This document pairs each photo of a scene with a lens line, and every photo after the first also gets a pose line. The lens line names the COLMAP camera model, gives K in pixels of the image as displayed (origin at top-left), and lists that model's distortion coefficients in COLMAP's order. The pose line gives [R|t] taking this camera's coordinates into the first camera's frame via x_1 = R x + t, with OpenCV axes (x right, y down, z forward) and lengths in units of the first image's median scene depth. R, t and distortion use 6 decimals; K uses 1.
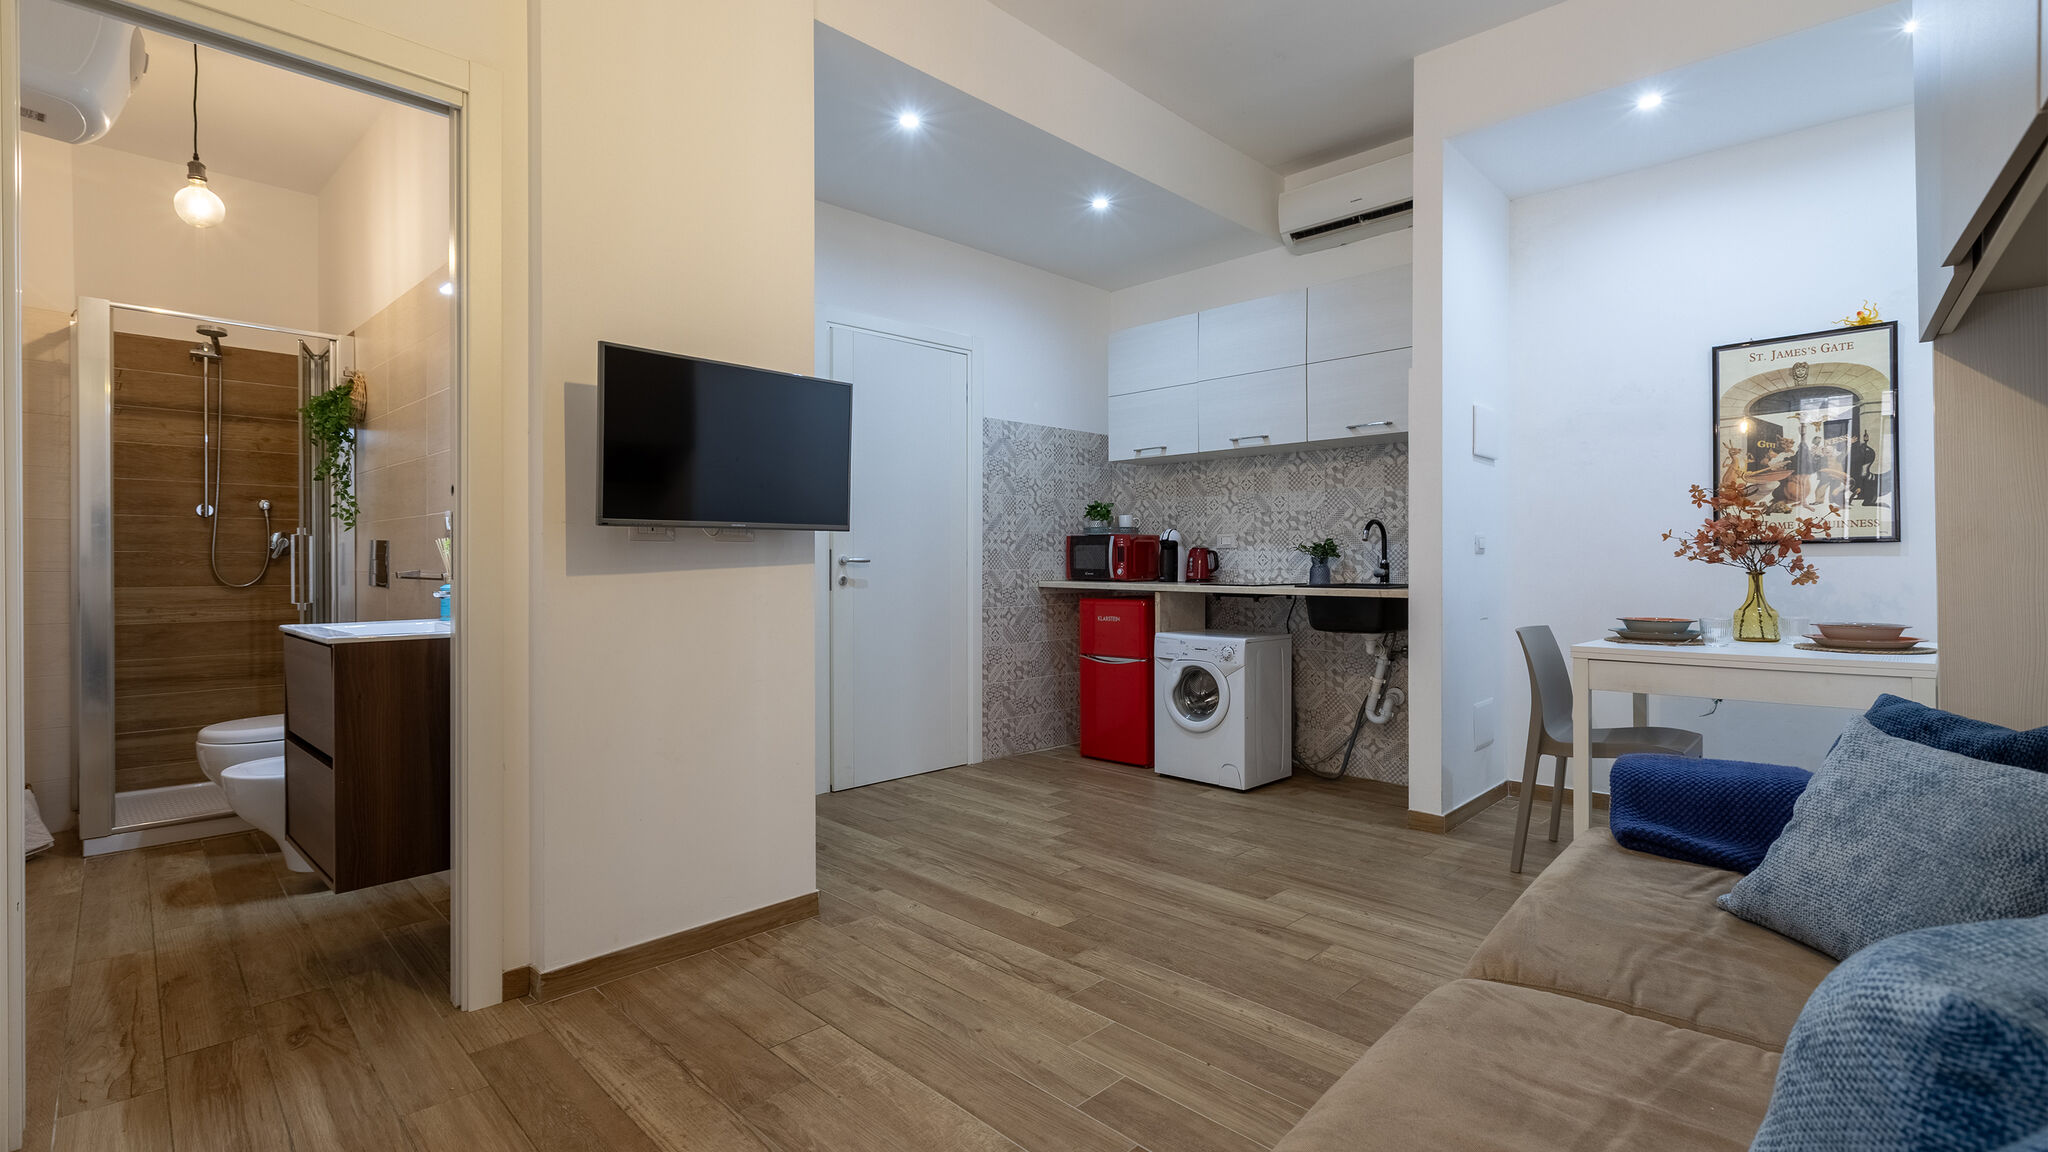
lens RADIAL K [[950.3, 0, 1020.7], [0, 950.3, 568.2], [0, 0, 1]] dist [-0.001108, -0.000582]
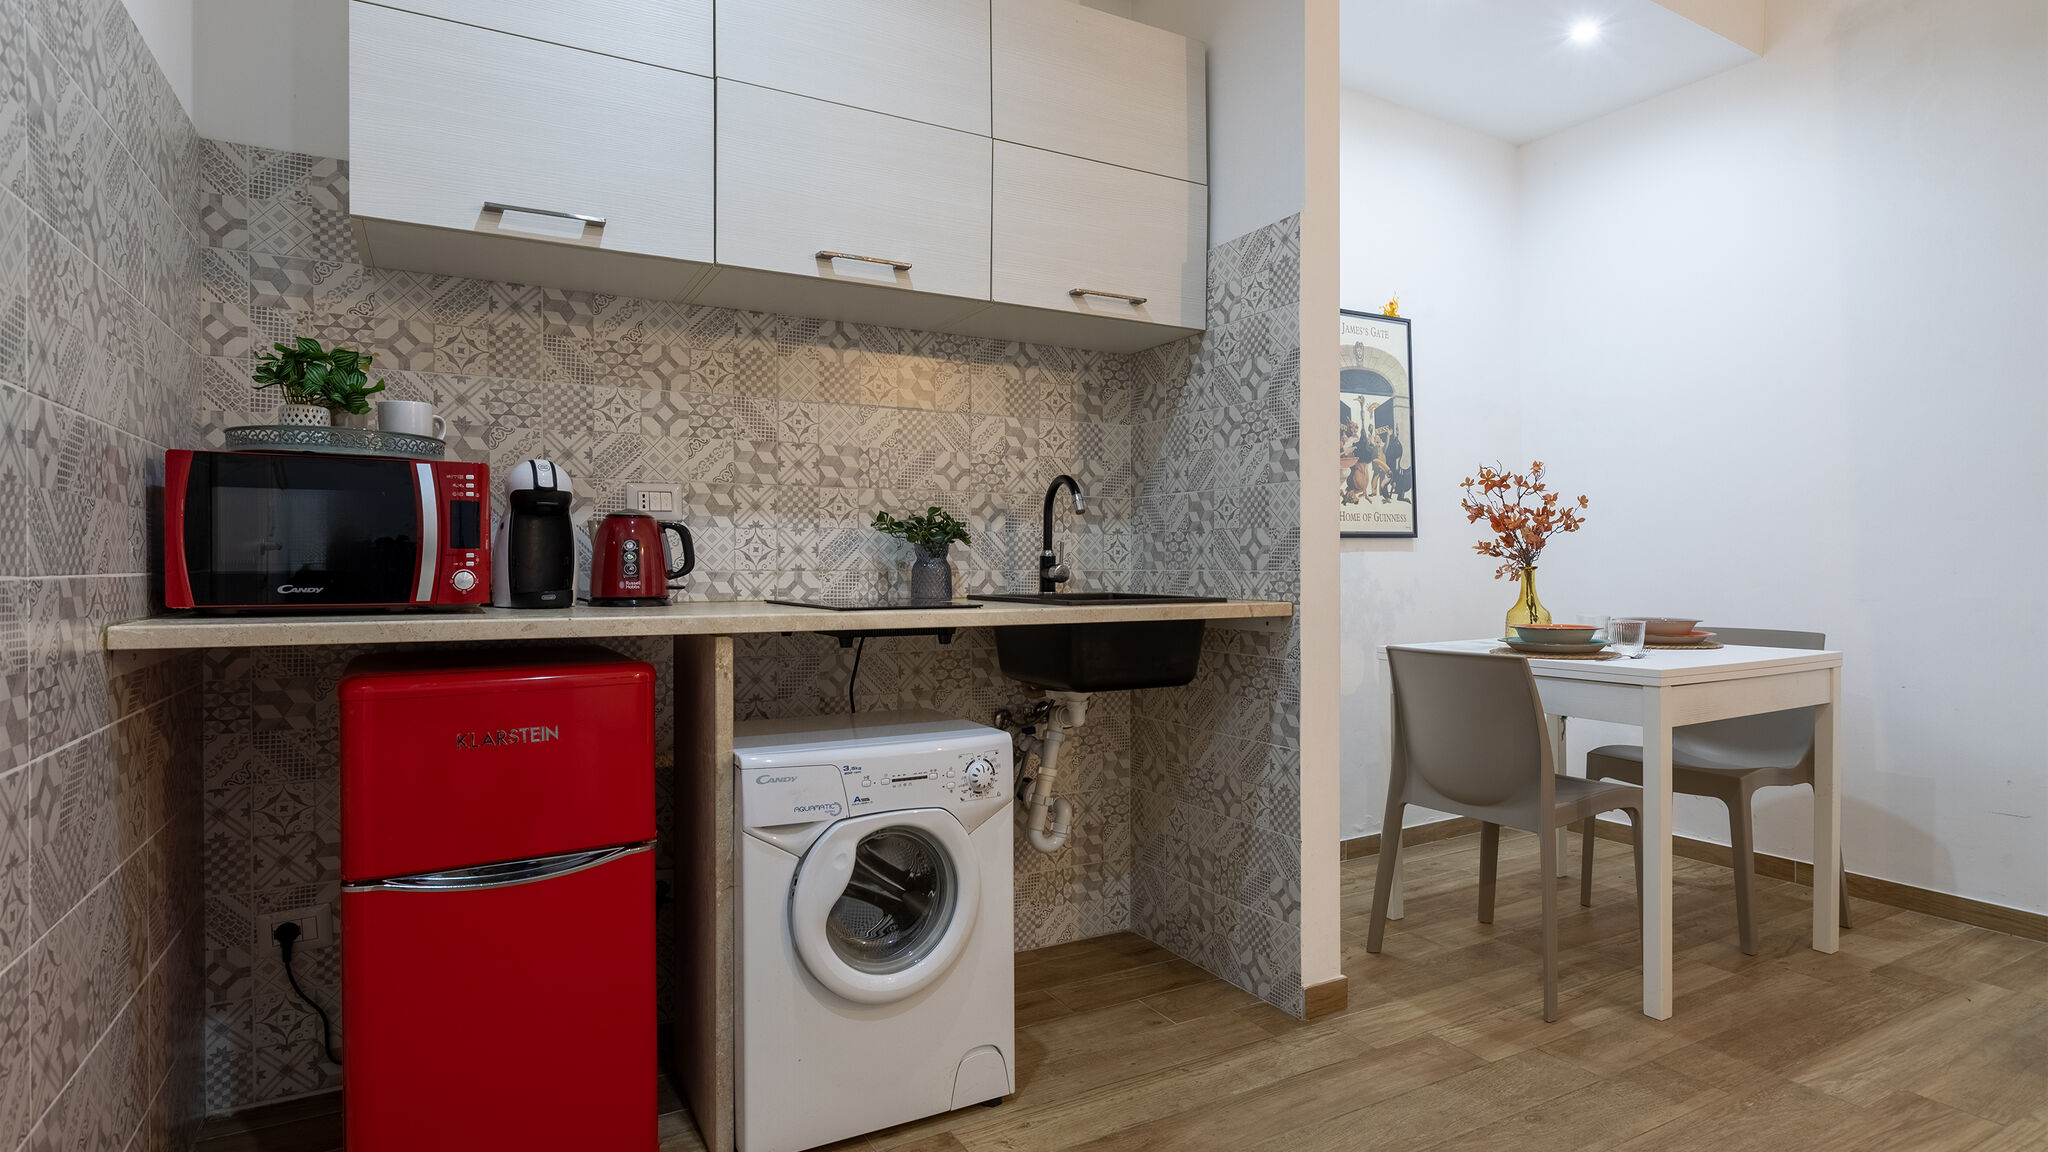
lens RADIAL K [[1045.8, 0, 1028.4], [0, 1045.8, 583.2], [0, 0, 1]] dist [-0.008029, -0.000346]
pose [[0.276463, -0.015687, 0.960897, -0.182037], [0.006224, 0.999875, 0.014533, 0.000912], [-0.961005, 0.001963, 0.276526, 0.764380]]
